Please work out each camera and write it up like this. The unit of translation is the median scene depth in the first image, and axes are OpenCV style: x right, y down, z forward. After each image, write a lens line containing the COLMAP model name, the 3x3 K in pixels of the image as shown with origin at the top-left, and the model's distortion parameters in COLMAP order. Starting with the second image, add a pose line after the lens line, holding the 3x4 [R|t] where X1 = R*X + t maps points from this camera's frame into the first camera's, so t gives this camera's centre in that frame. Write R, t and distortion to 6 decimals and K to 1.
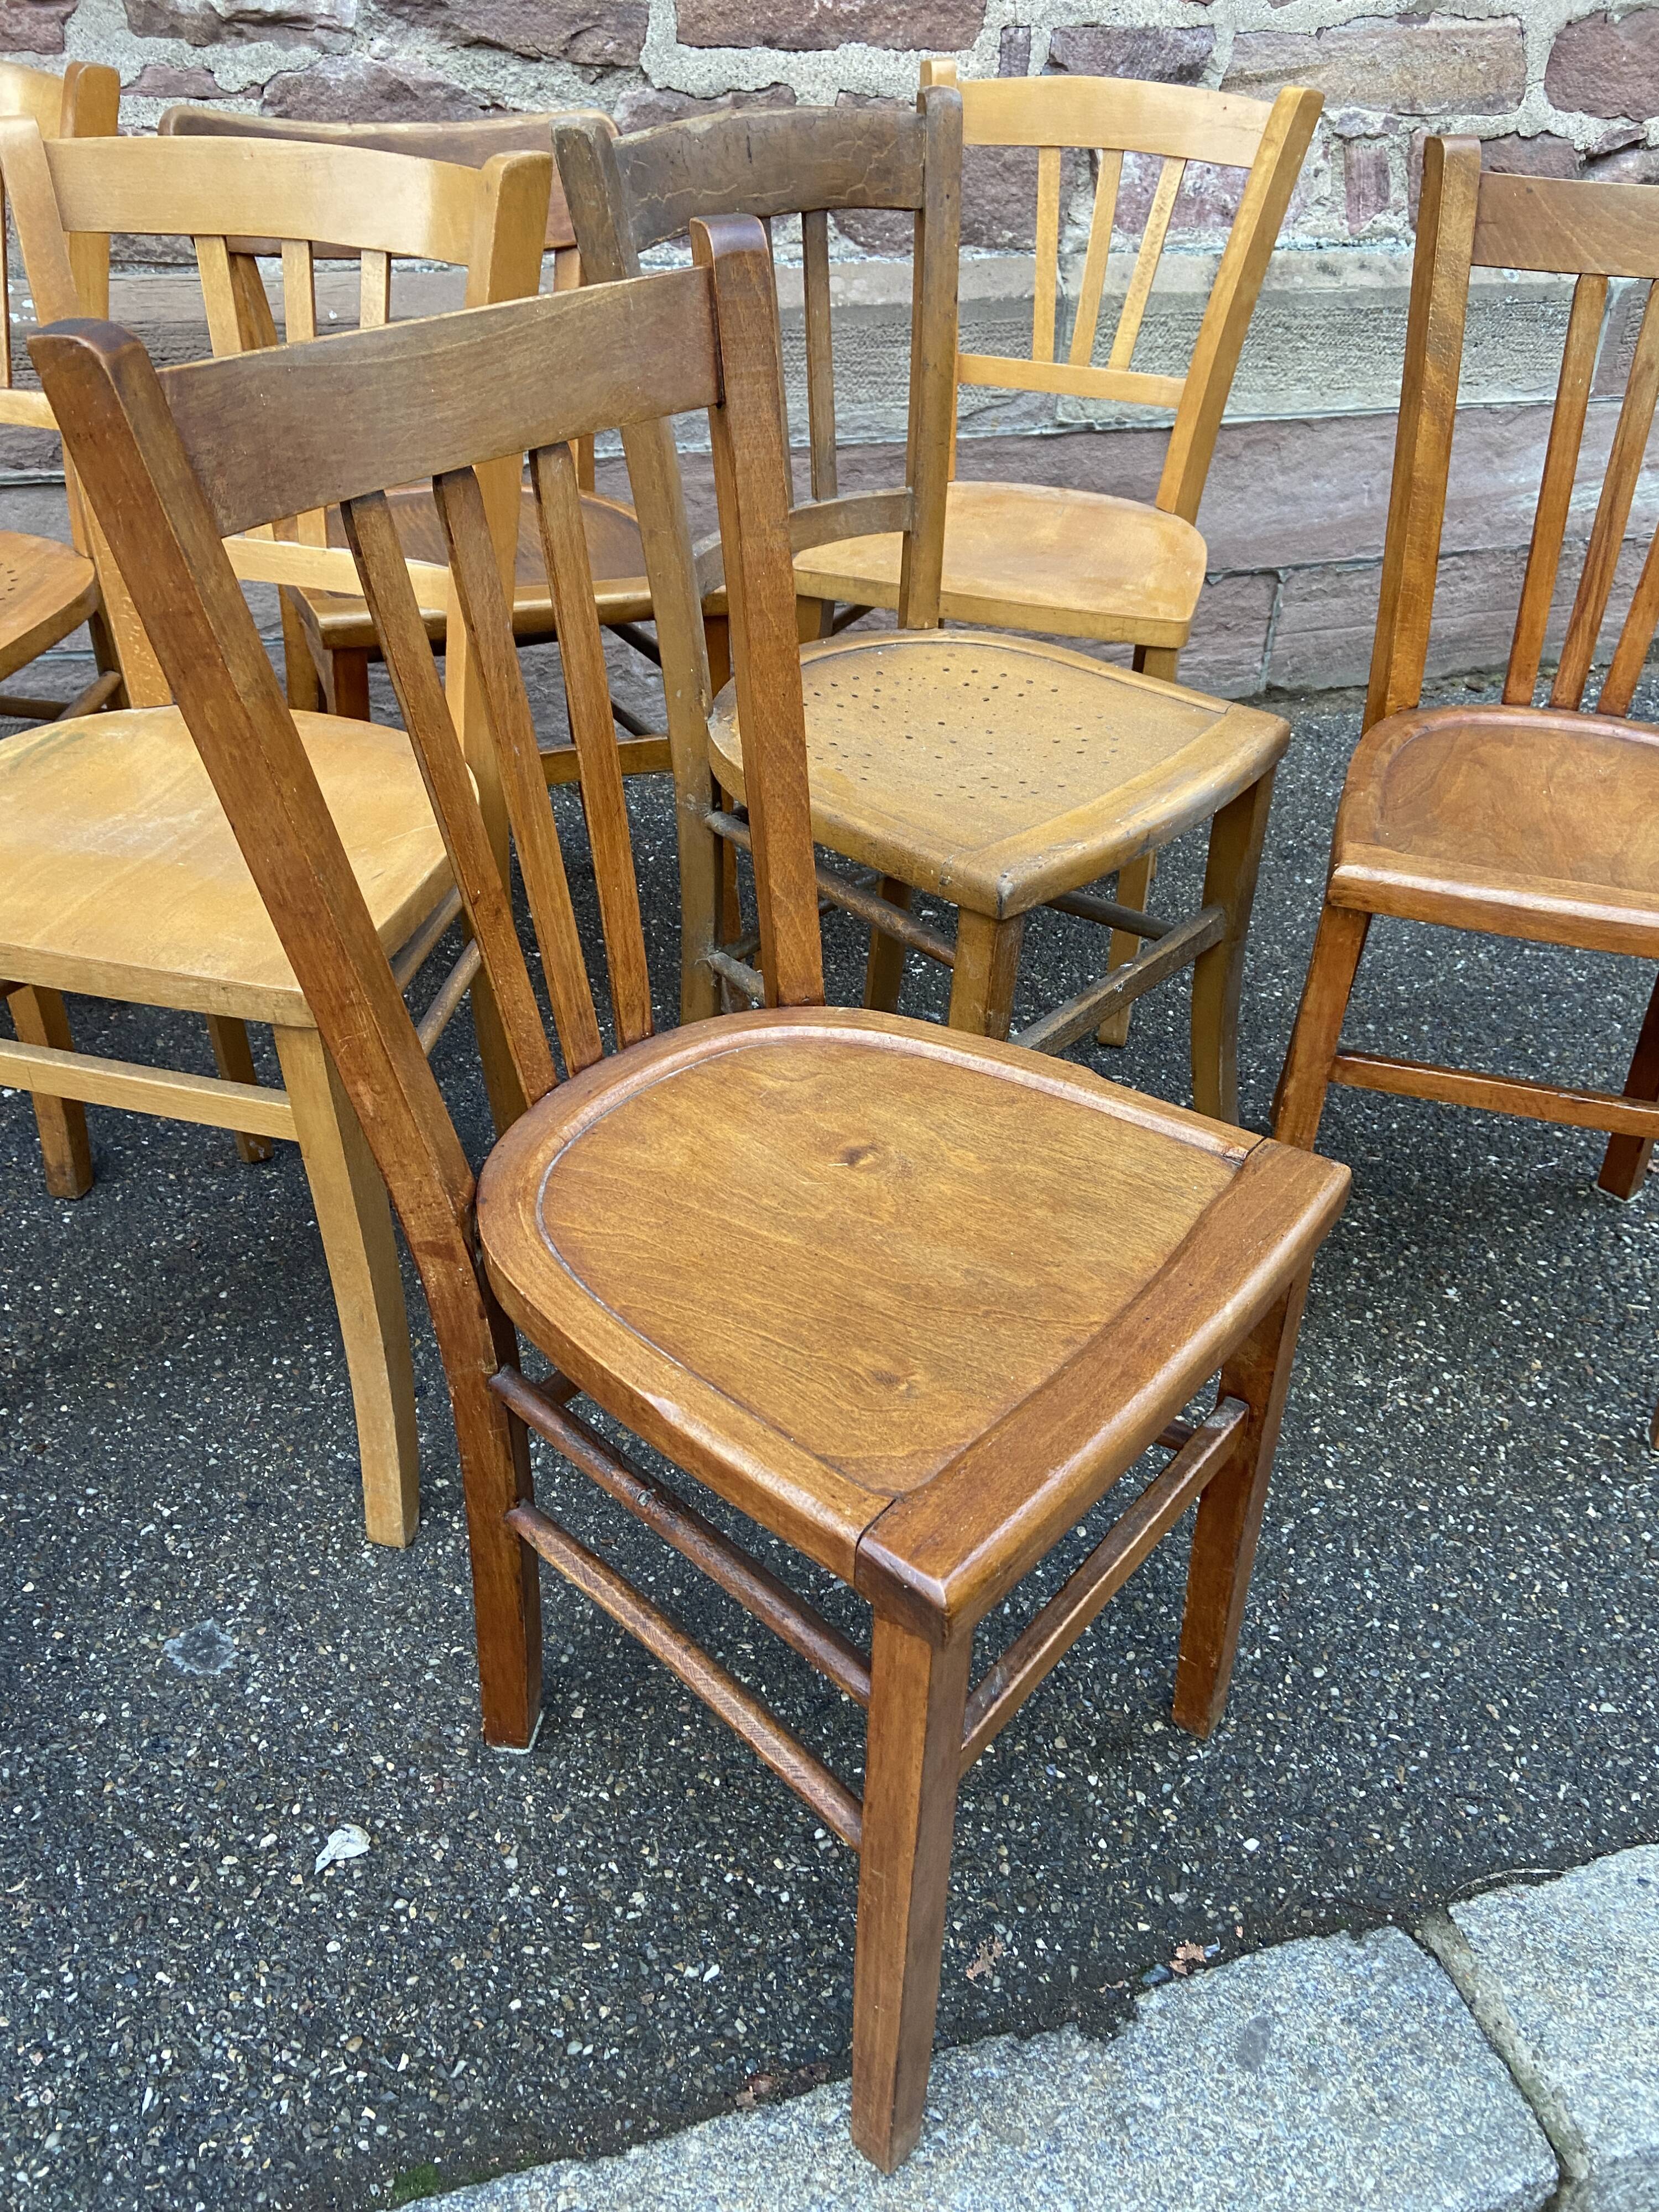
lens RADIAL K [[1667.8, 0, 817.3], [0, 1667.8, 1098.3], [0, 0, 1]] dist [0.123913, -0.157712]
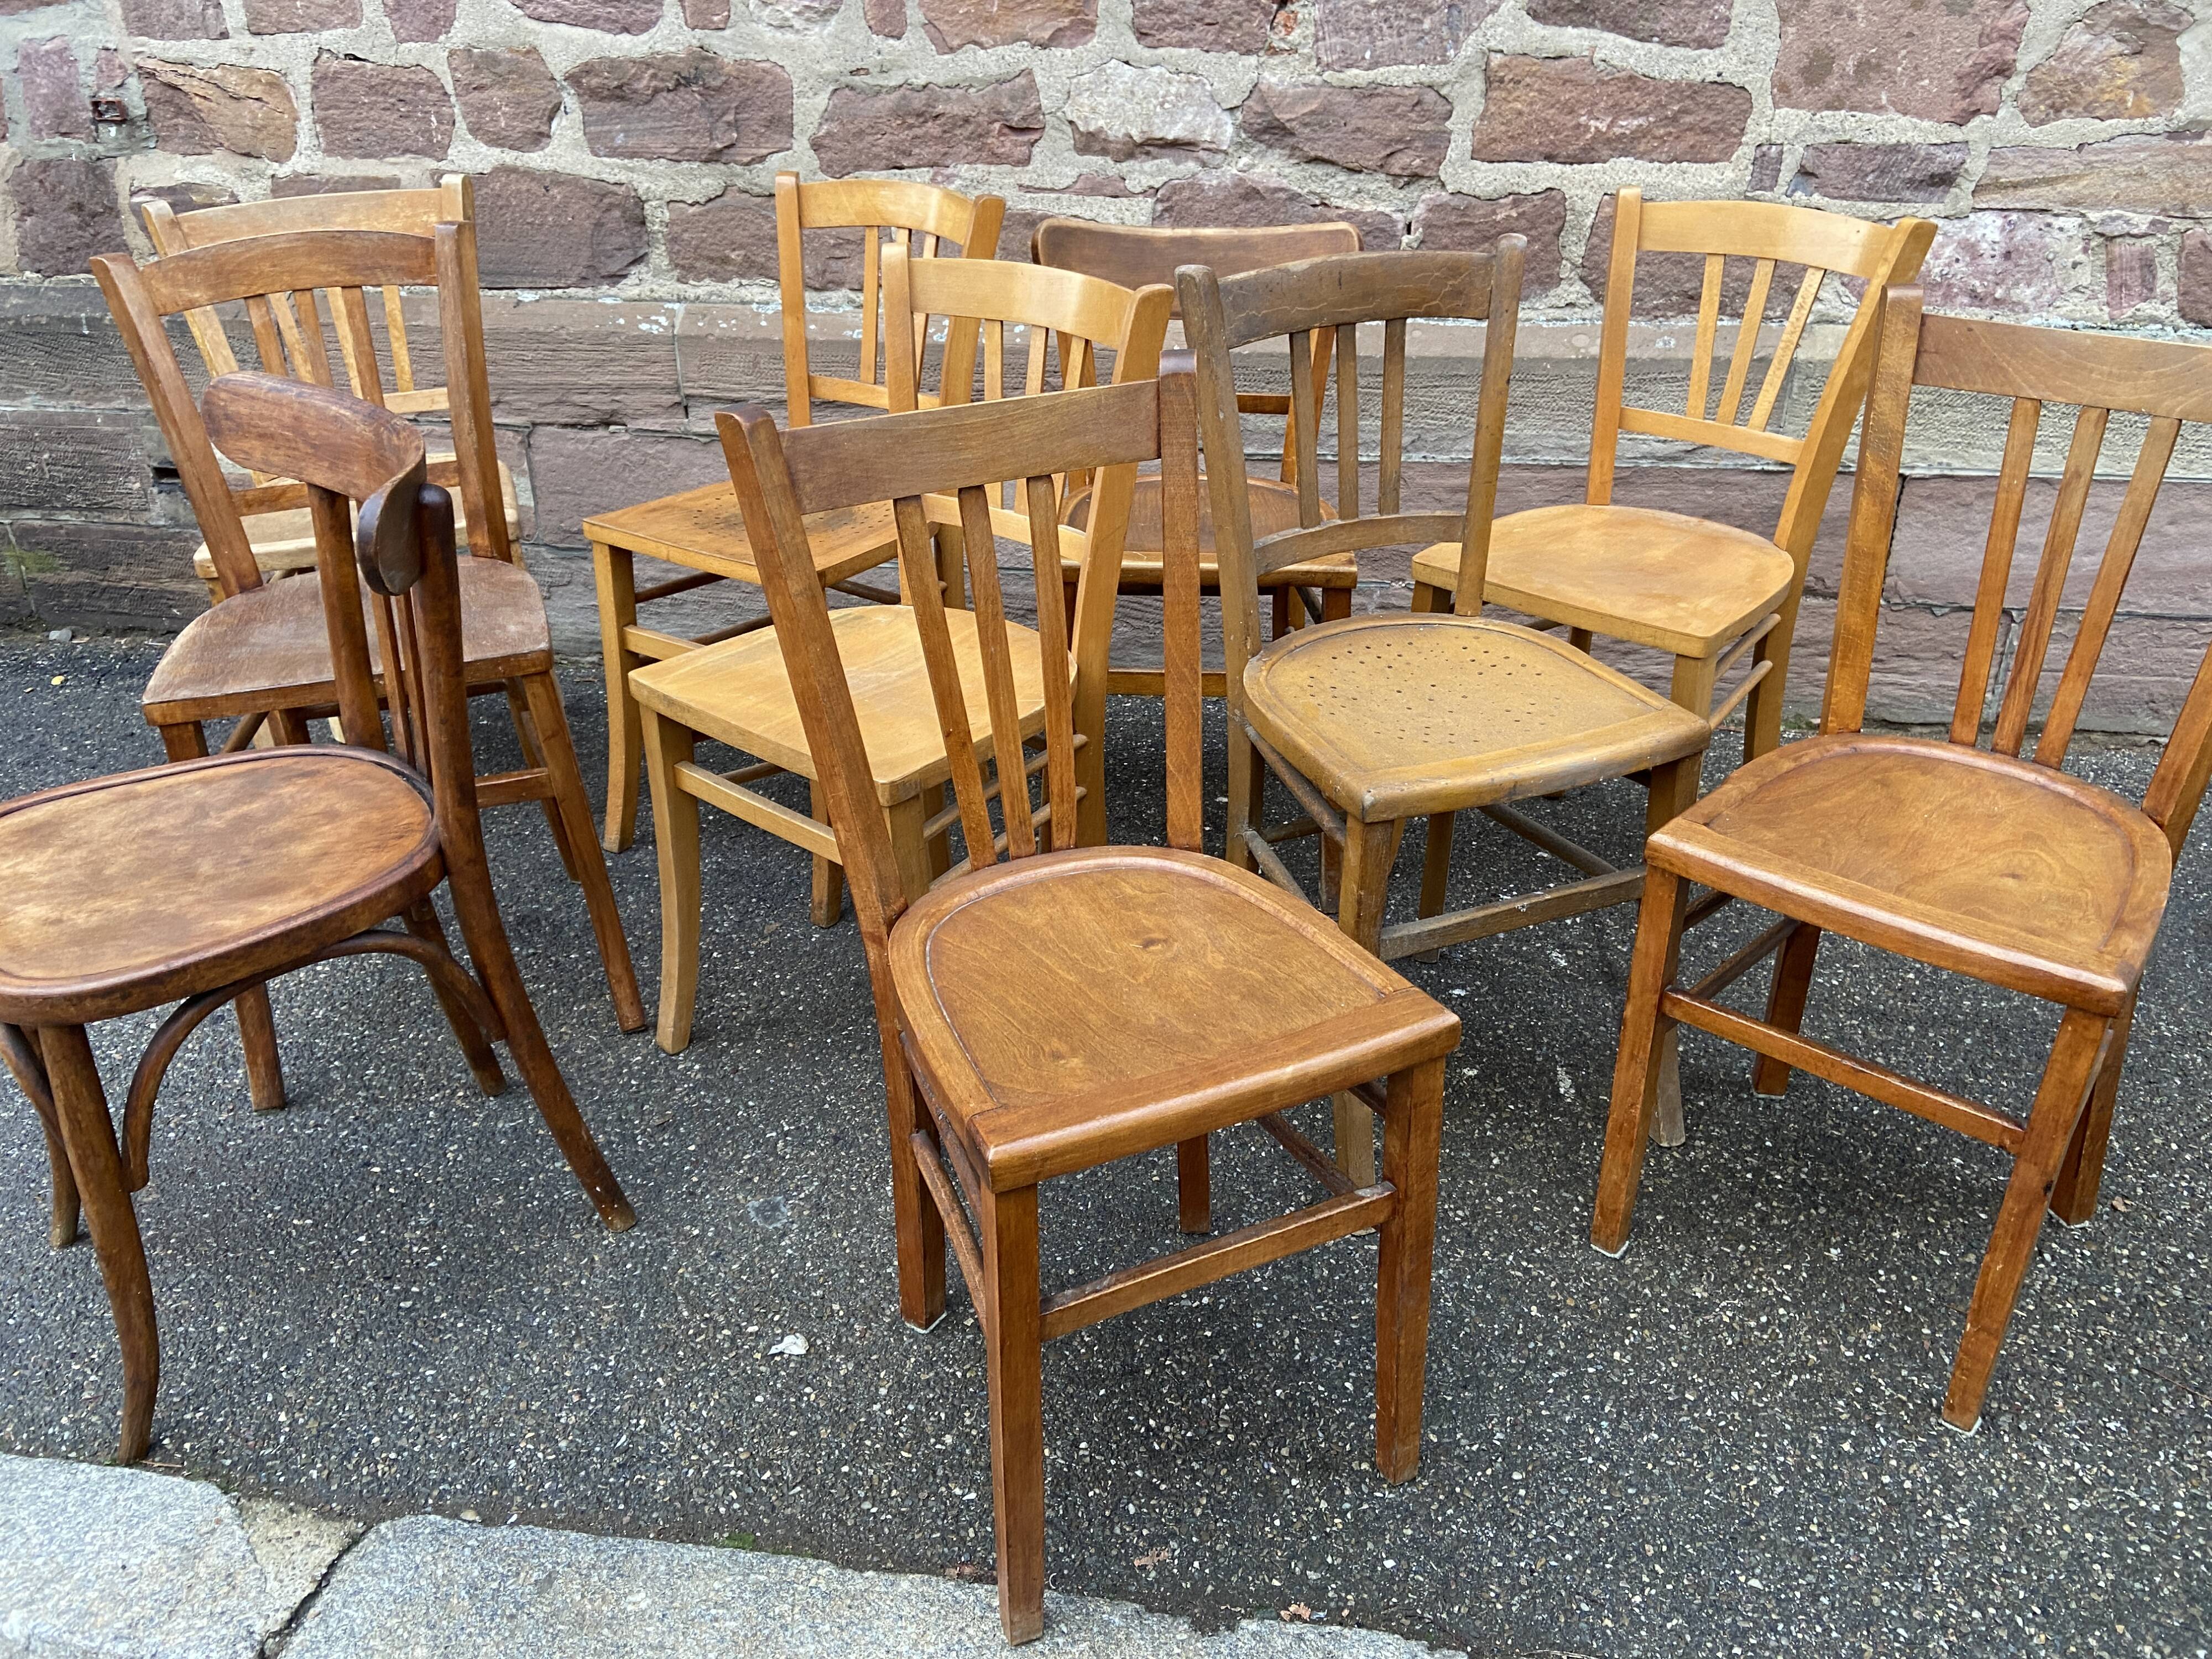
lens RADIAL K [[1667.8, 0, 1121.8], [0, 1667.8, 803.7], [0, 0, 1]] dist [0.123913, -0.157712]
pose [[0.905285, 0.165474, -0.391251, 0.404938], [-0.217737, 0.971577, -0.092890, 0.041678], [0.364759, 0.169282, 0.915584, -0.279453]]
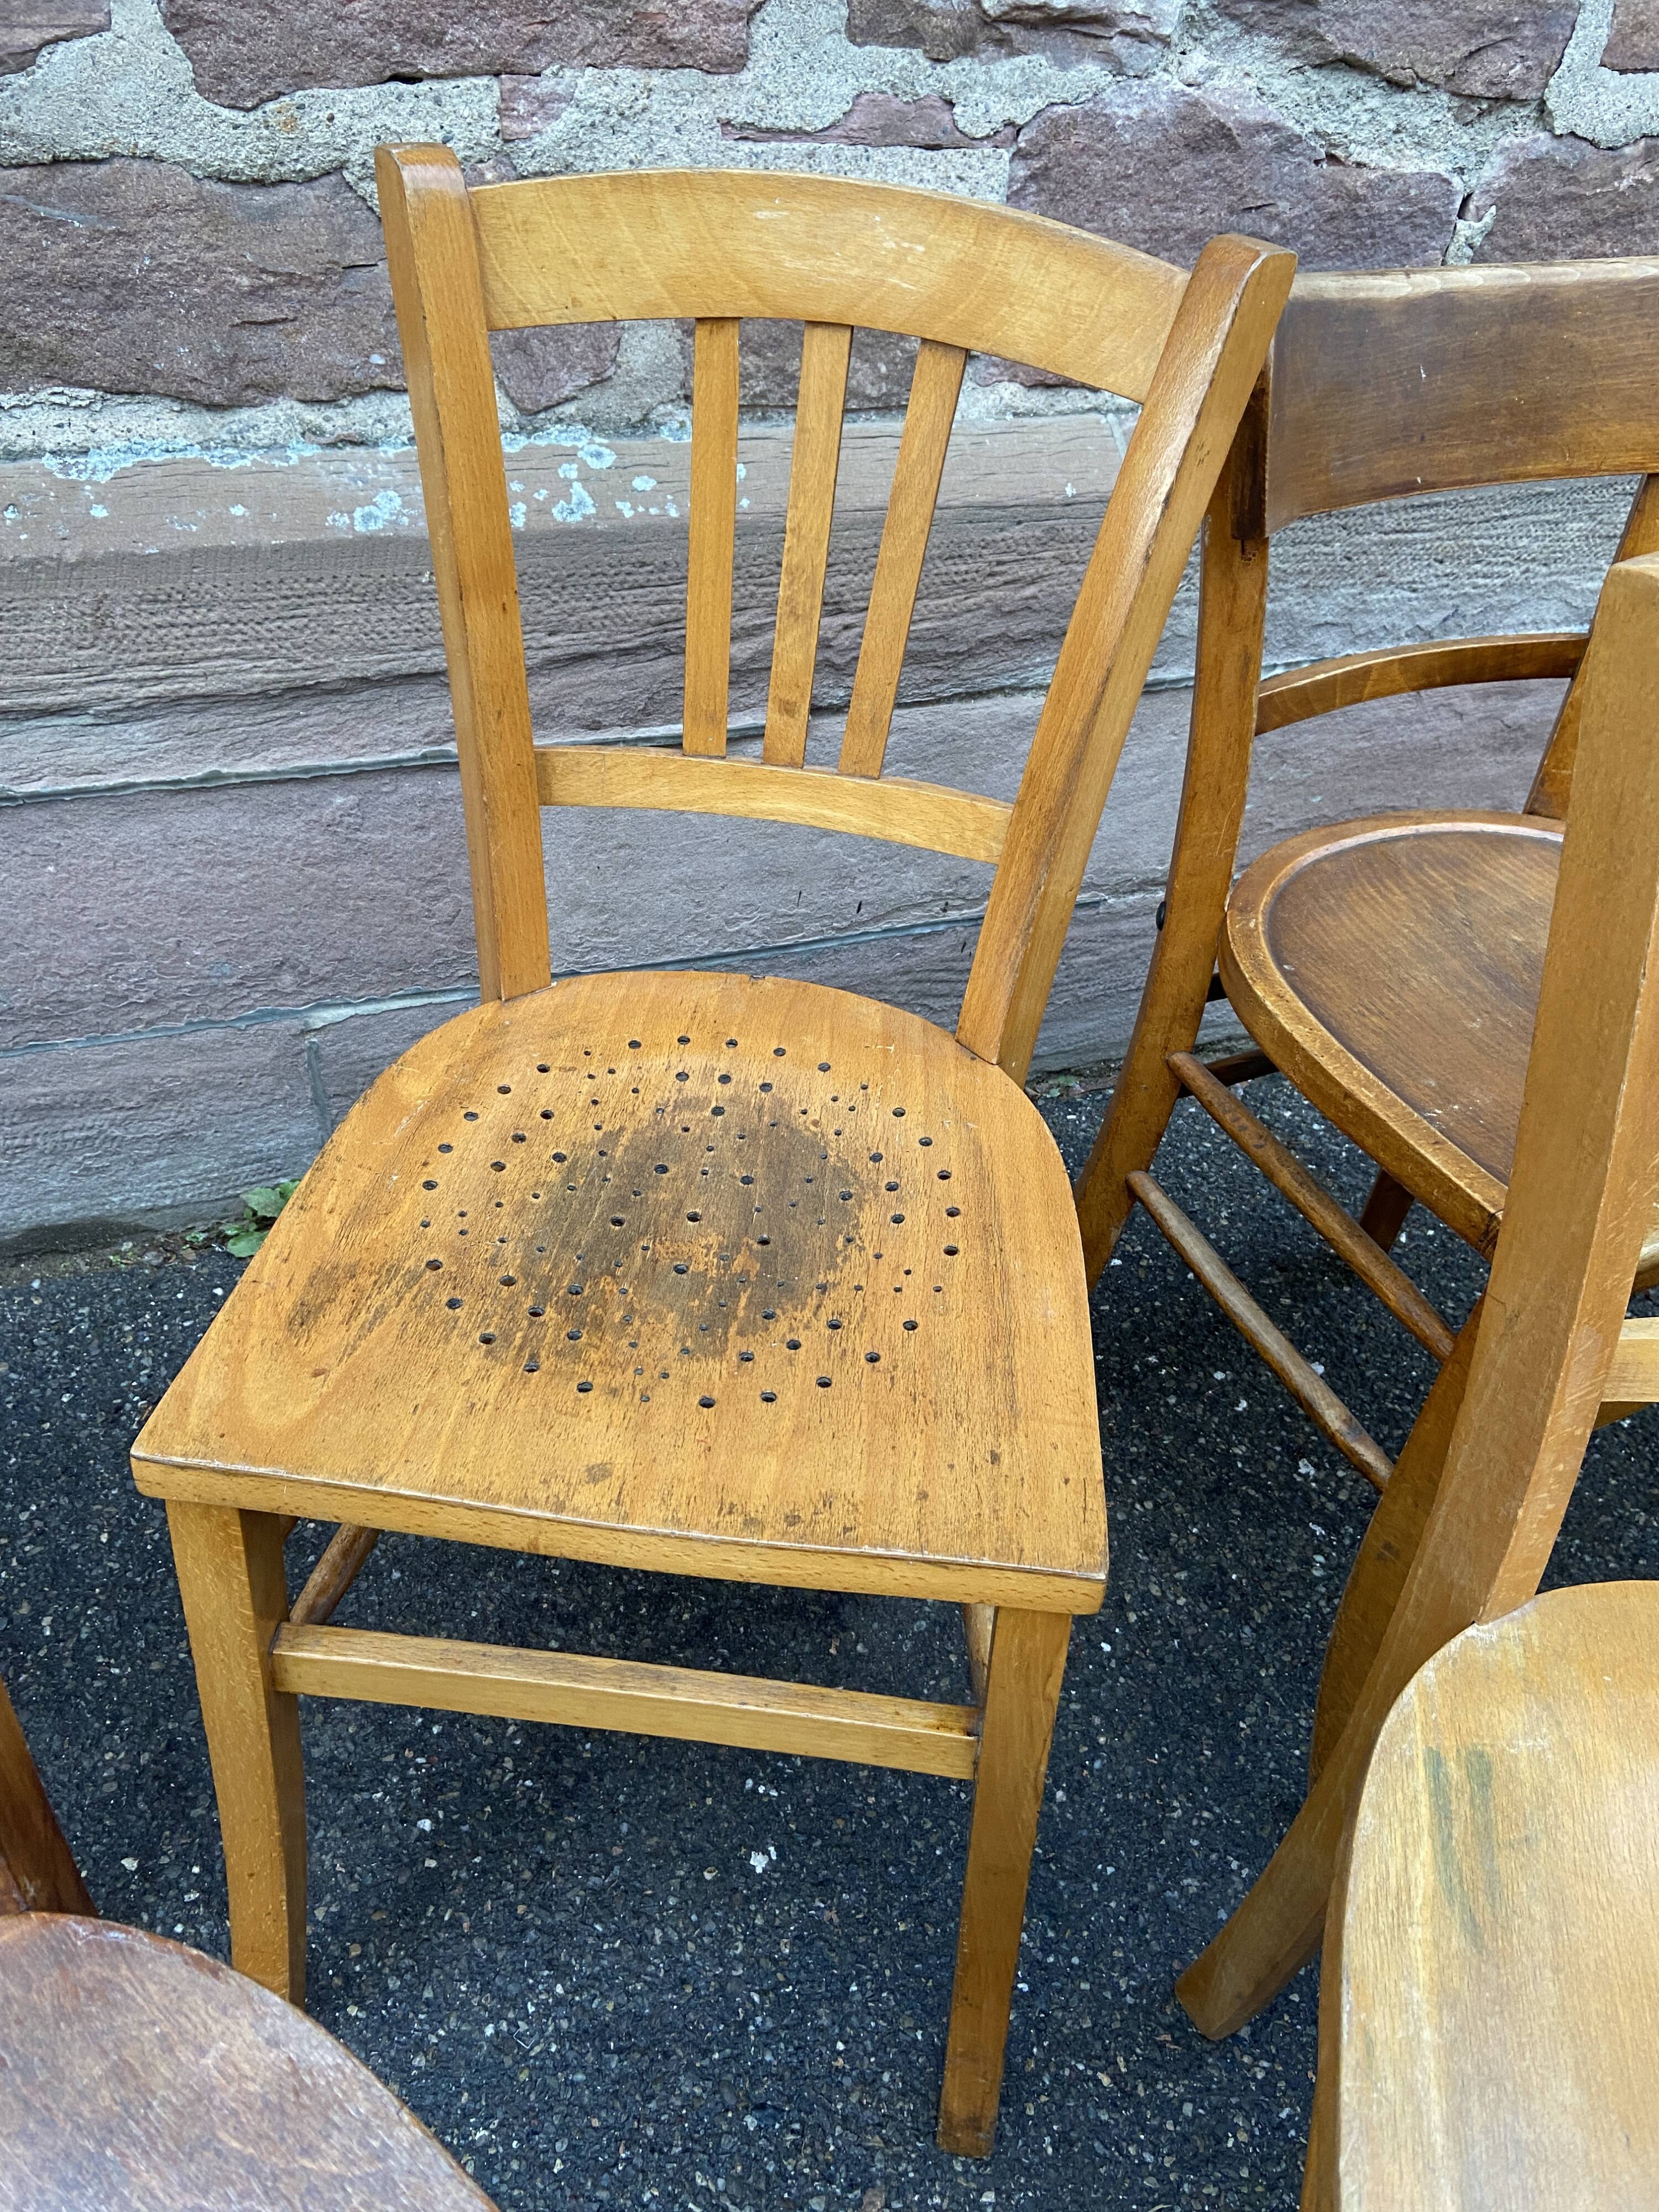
lens RADIAL K [[1667.8, 0, 827.0], [0, 1667.8, 1085.3], [0, 0, 1]] dist [0.123913, -0.157712]
pose [[0.998227, 0.001350, 0.059508, -0.646484], [-0.006048, 0.996869, 0.078836, -0.441032], [-0.059215, -0.079056, 0.995110, 0.537982]]
